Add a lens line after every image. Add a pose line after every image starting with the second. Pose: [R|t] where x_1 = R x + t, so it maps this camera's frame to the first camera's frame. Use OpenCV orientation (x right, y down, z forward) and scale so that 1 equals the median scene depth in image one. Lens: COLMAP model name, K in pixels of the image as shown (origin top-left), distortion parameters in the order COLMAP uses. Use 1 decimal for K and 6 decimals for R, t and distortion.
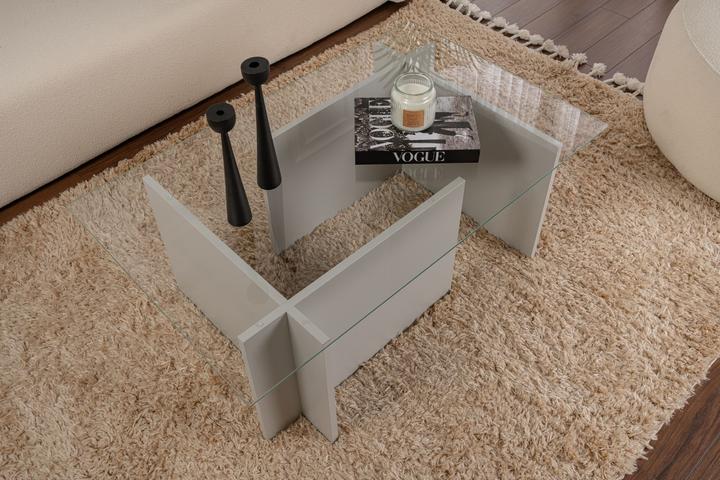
lens RADIAL K [[694.2, 0, 359.8], [0, 694.2, 241.1], [0, 0, 1]] dist [-0.044424, 0.000000]
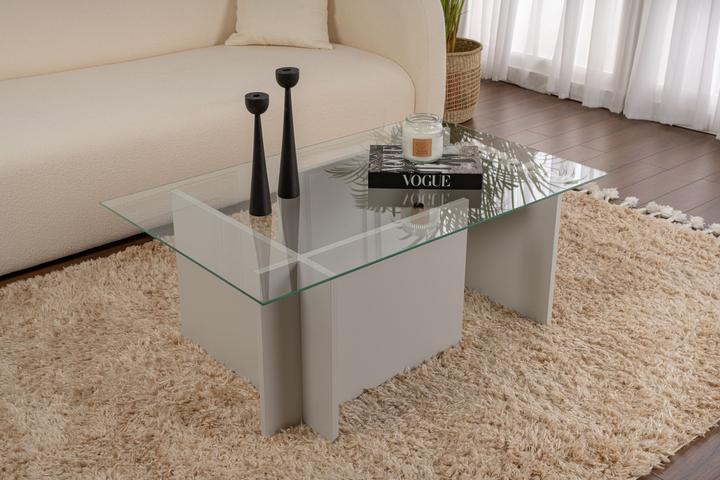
lens RADIAL K [[965.6, 0, 359.0], [0, 965.6, 239.4], [0, 0, 1]] dist [0.077862, 0.000000]
pose [[0.998751, 0.034441, -0.036190, 0.034800], [-0.045882, 0.918952, -0.391691, 0.524747], [0.019767, 0.392862, 0.919385, -0.337890]]
